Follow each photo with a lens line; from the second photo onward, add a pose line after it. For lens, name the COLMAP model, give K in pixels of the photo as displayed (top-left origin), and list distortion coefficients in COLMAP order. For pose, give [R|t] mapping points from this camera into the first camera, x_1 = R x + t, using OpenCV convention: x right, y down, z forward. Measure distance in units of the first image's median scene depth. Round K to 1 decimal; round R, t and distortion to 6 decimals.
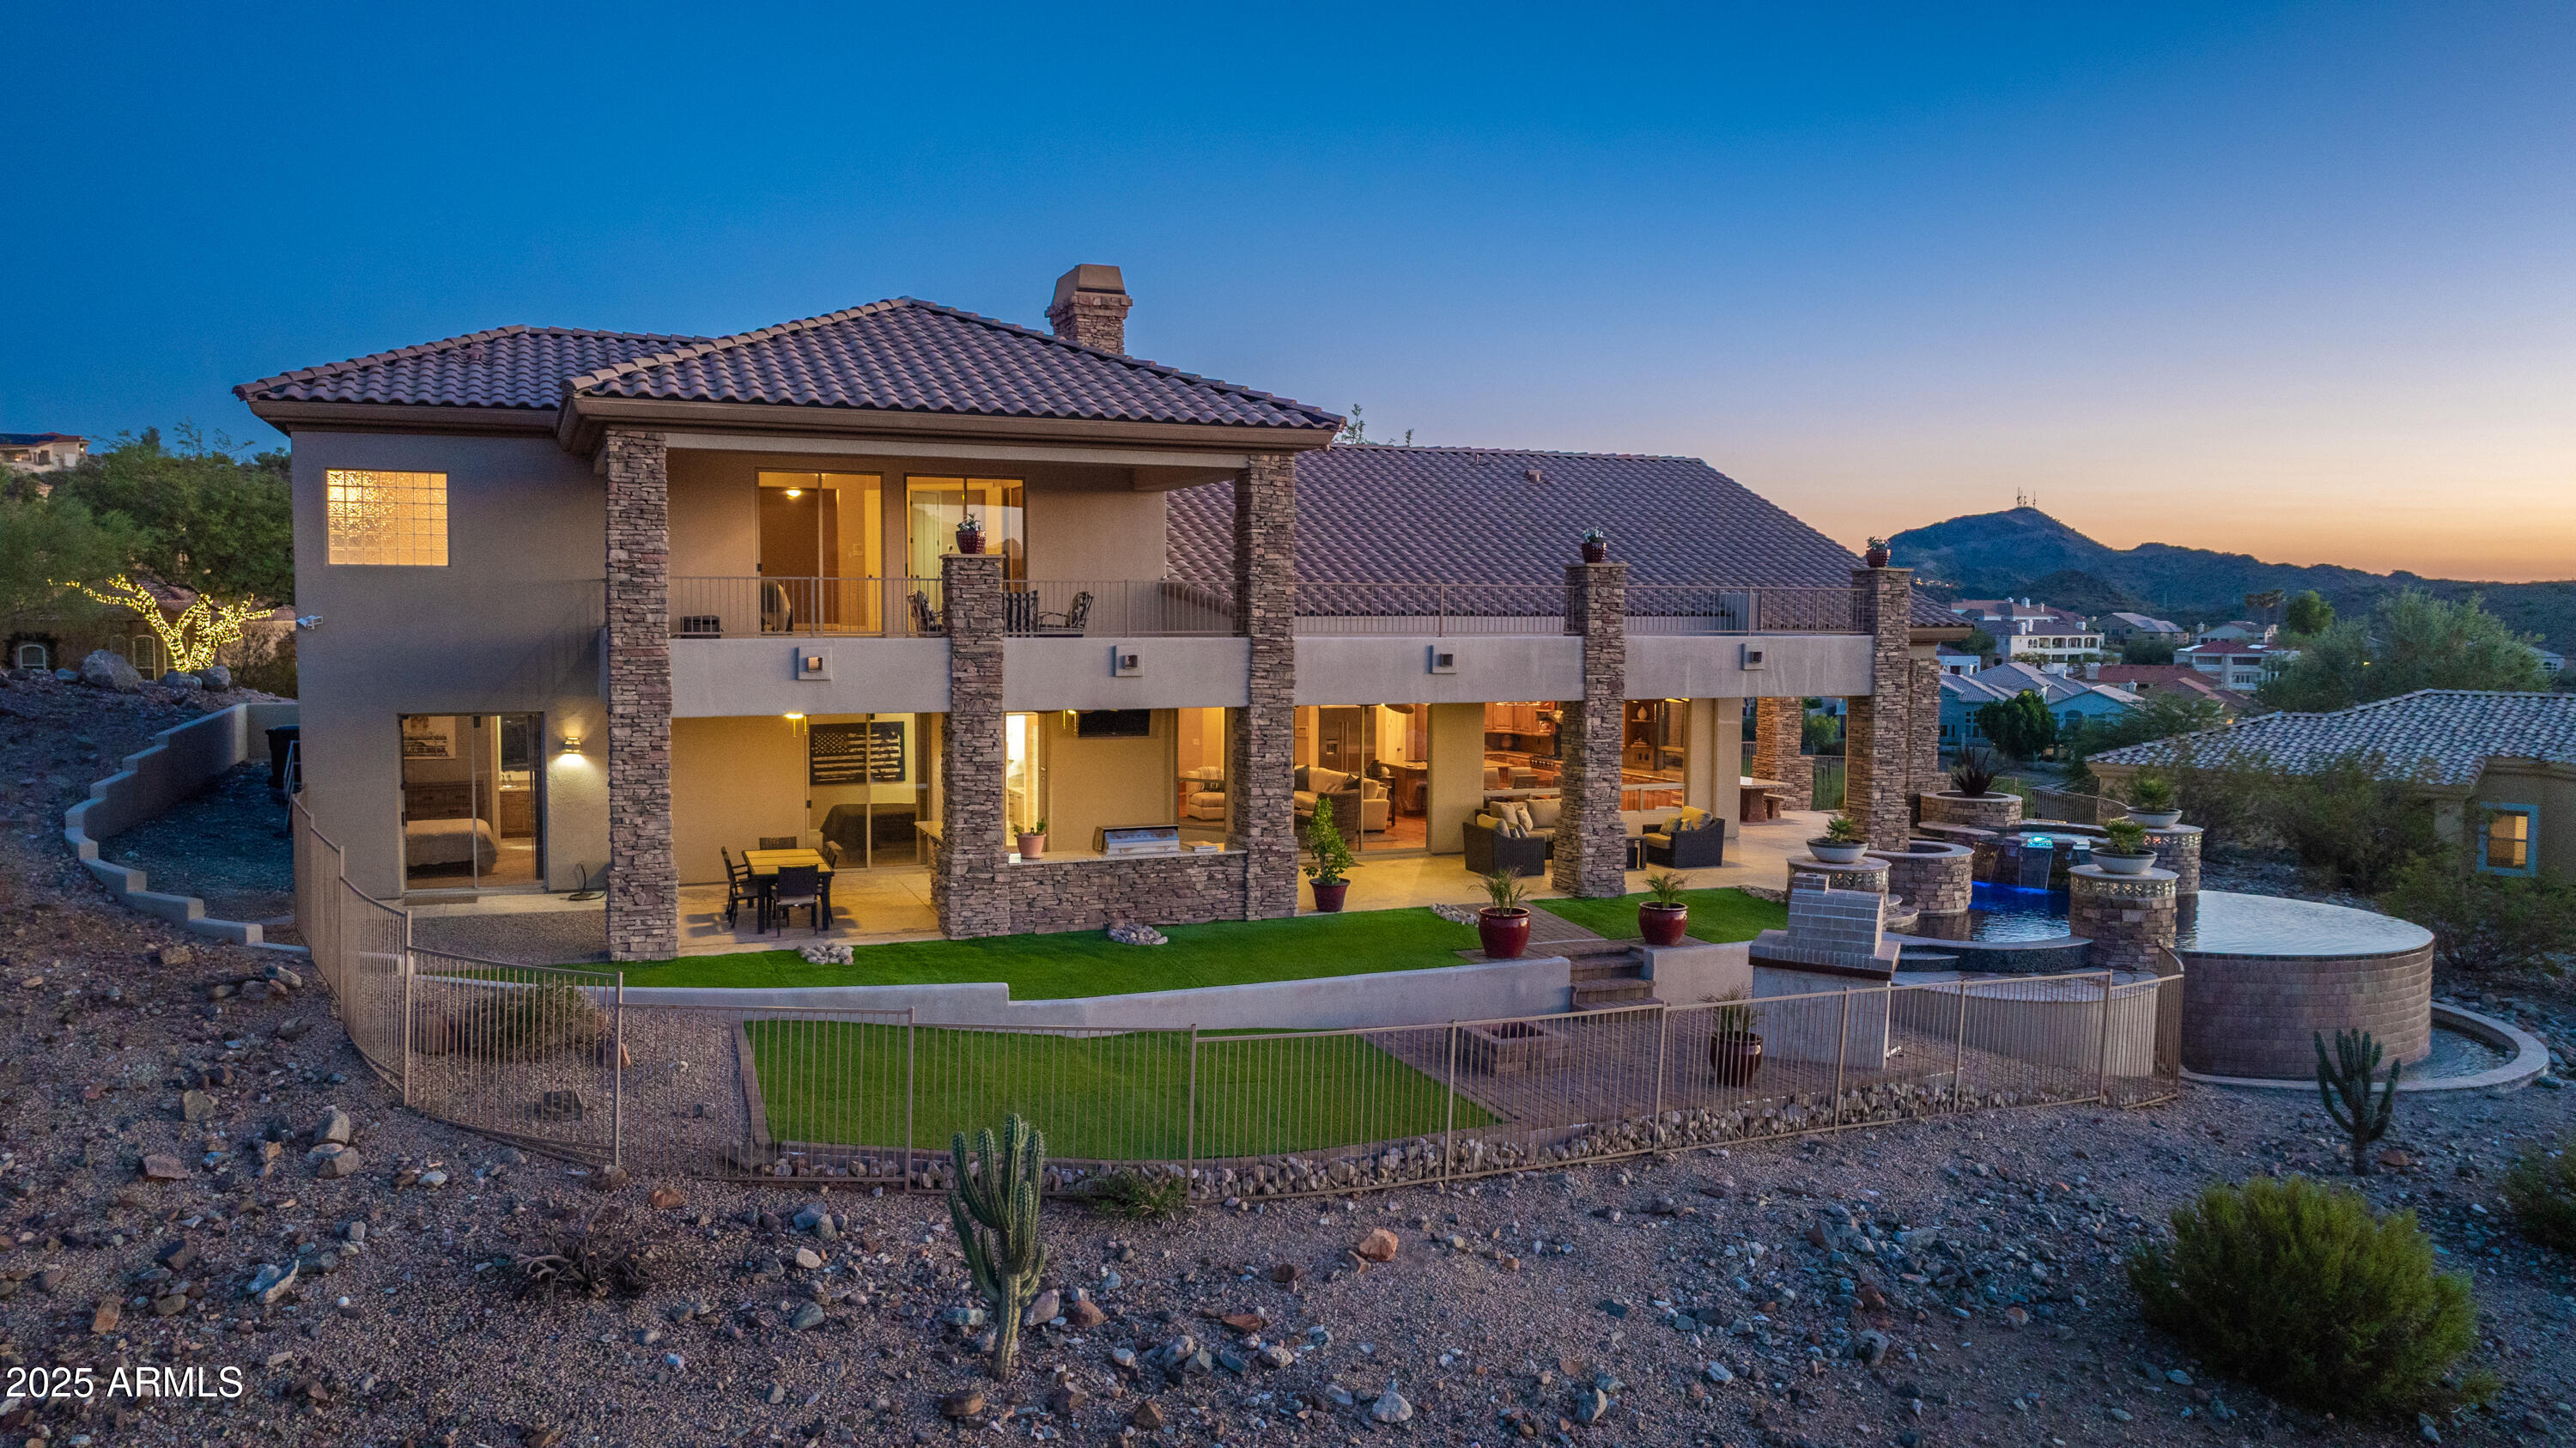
lens RADIAL K [[1827.5, 0, 1298.9], [0, 1827.5, 651.8], [0, 0, 1]] dist [-0.037284, 0.000824]
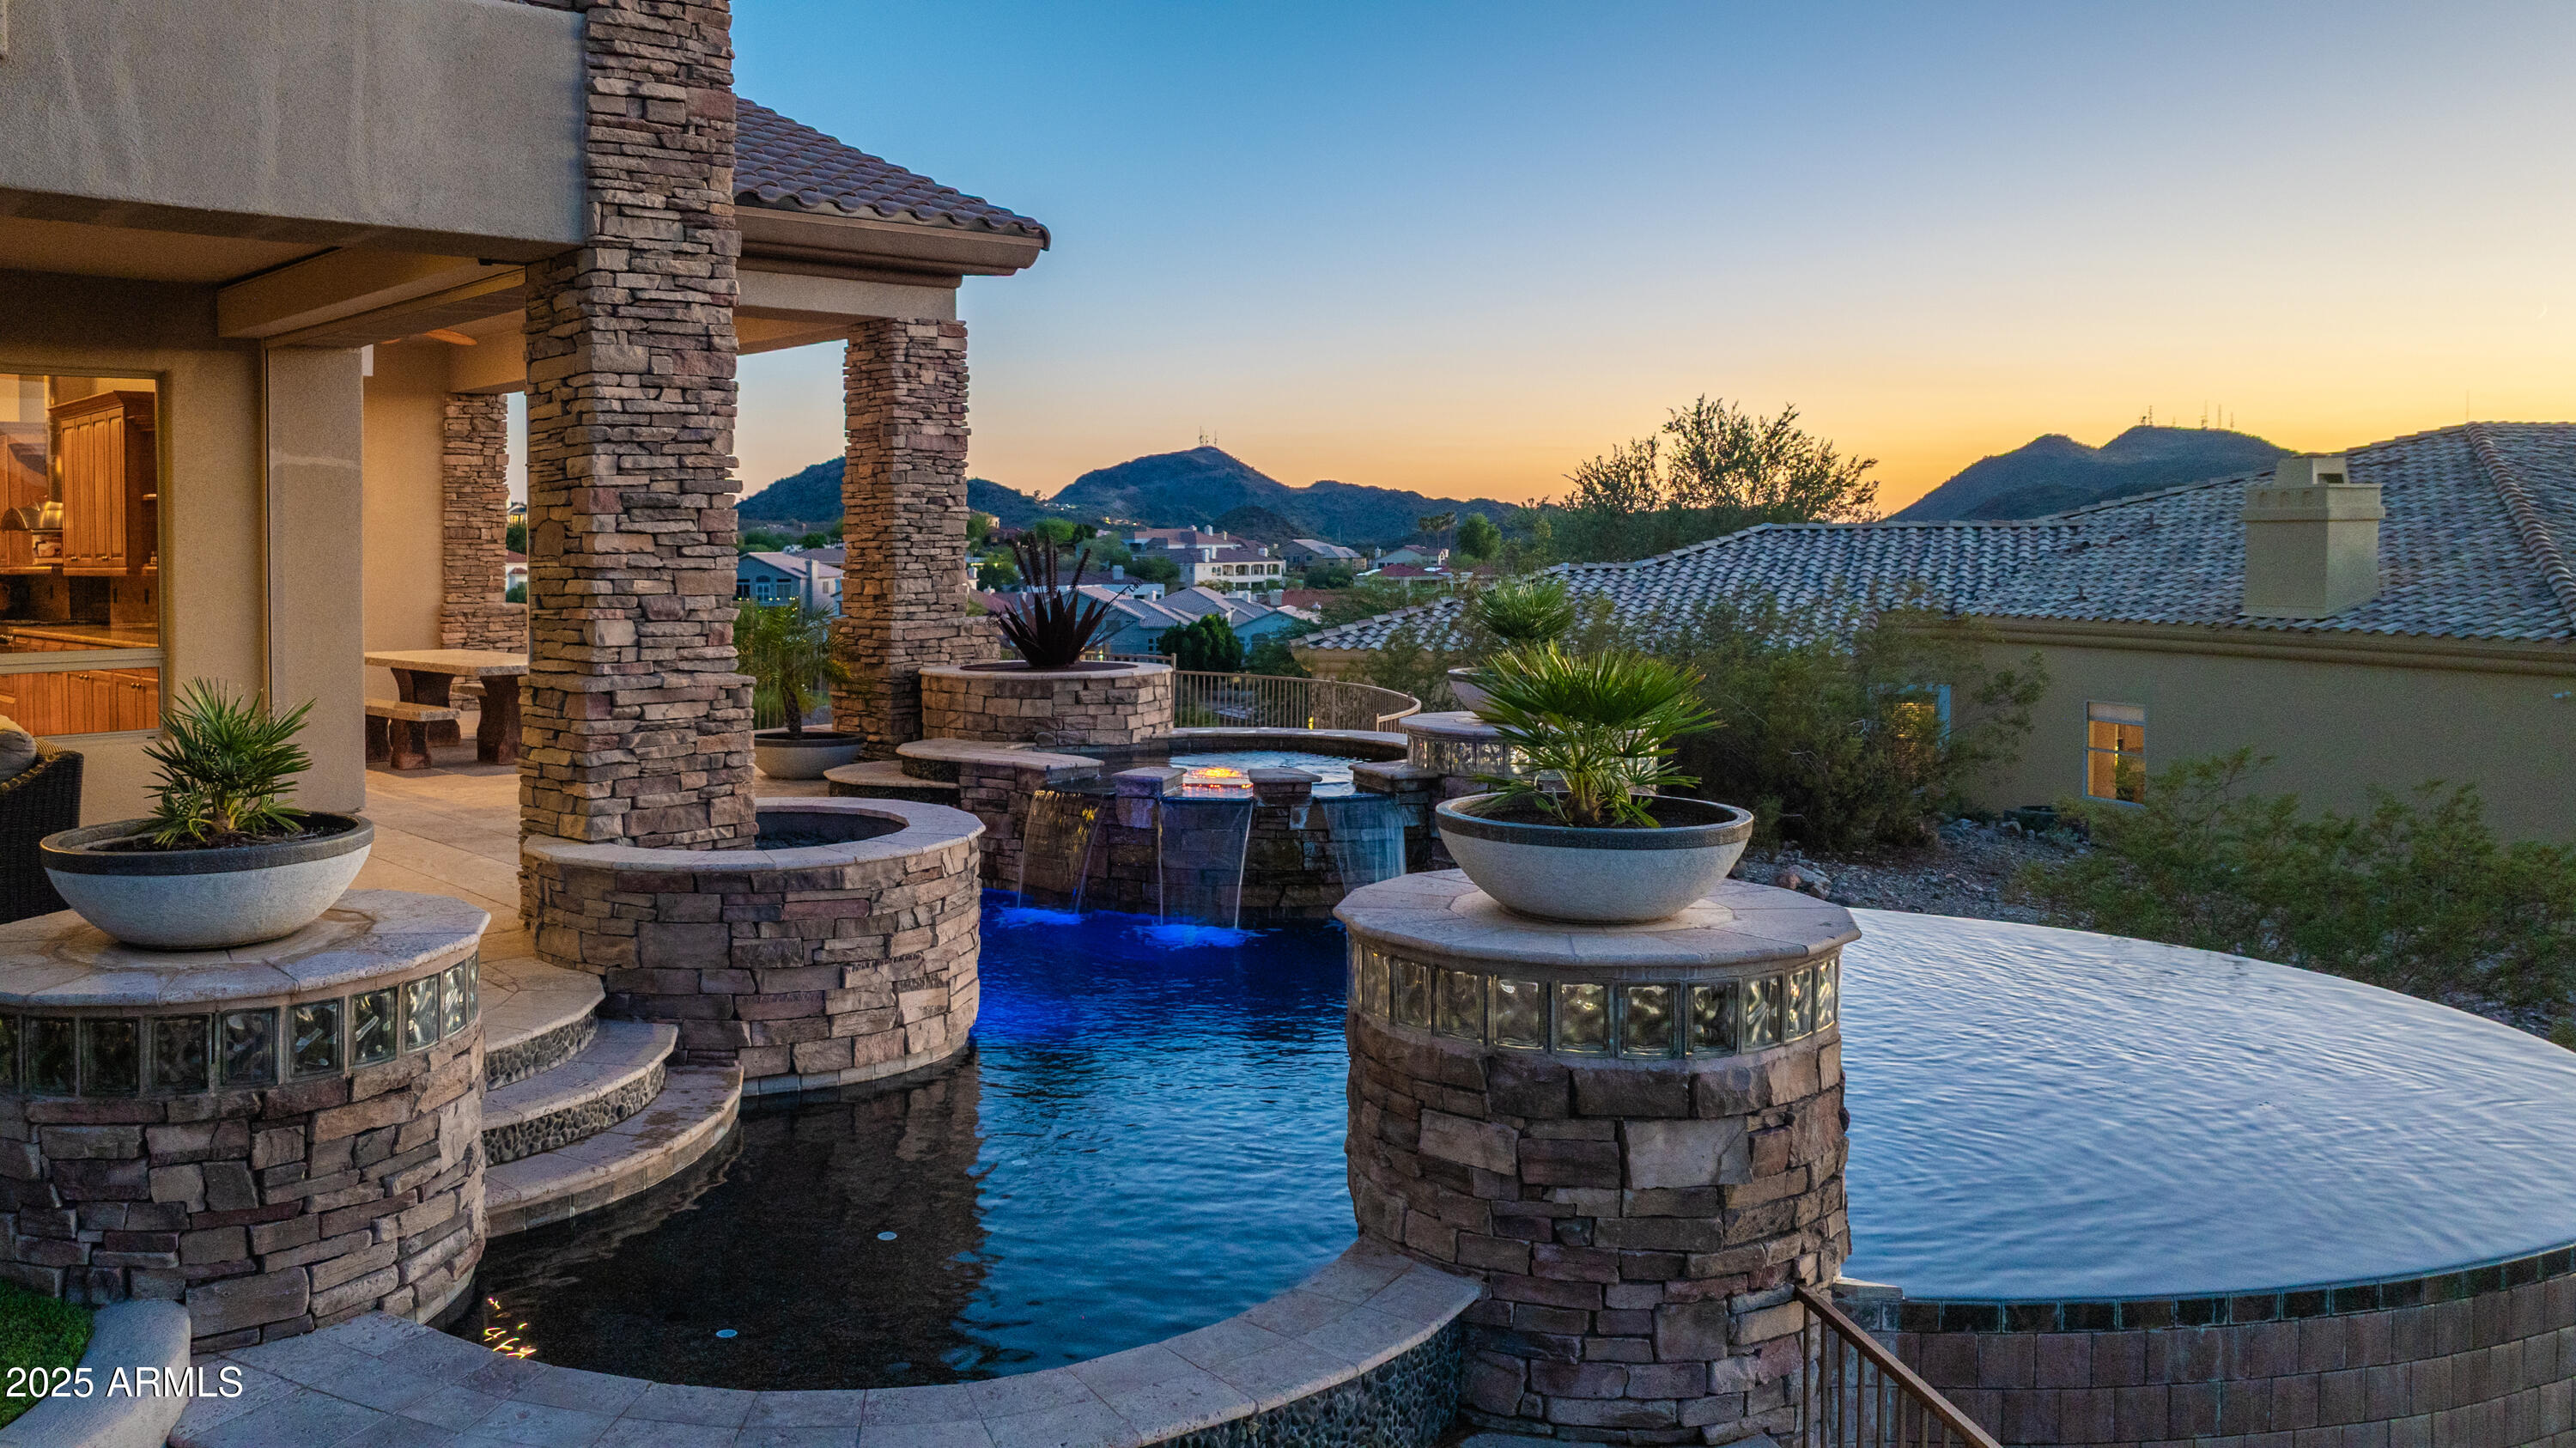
lens RADIAL K [[1931.2, 0, 1007.3], [0, 1931.2, 602.2], [0, 0, 1]] dist [-0.015062, -0.005509]
pose [[0.962002, -0.025858, 0.271815, 0.296408], [0.025896, 0.999659, 0.003447, 0.074996], [-0.271811, 0.003723, 0.962343, 0.719452]]
